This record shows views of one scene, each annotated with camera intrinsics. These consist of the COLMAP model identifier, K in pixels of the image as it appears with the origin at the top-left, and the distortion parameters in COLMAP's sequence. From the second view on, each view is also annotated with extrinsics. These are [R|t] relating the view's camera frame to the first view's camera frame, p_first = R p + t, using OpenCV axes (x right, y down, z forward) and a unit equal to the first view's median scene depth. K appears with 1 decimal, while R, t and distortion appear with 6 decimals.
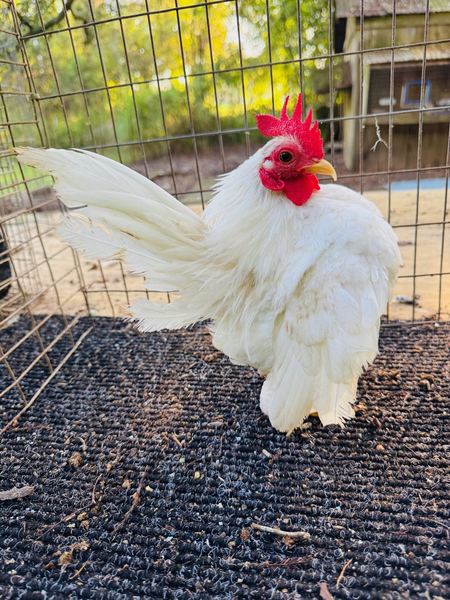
lens RADIAL K [[446.7, 0, 225.0], [0, 446.7, 300.0], [0, 0, 1]] dist [-0.007080, -0.027623]
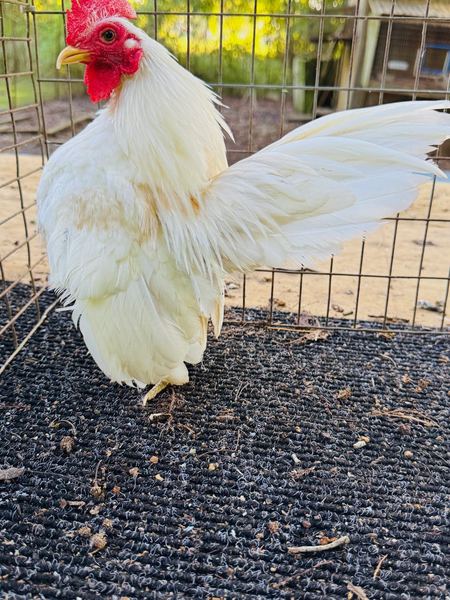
lens RADIAL K [[583.0, 0, 225.0], [0, 583.0, 300.0], [0, 0, 1]] dist [0.155166, -0.404614]
pose [[0.988511, 0.102256, 0.111314, -0.207415], [-0.102369, 0.994735, -0.004716, 0.062166], [-0.111210, -0.006733, 0.993774, -0.182010]]
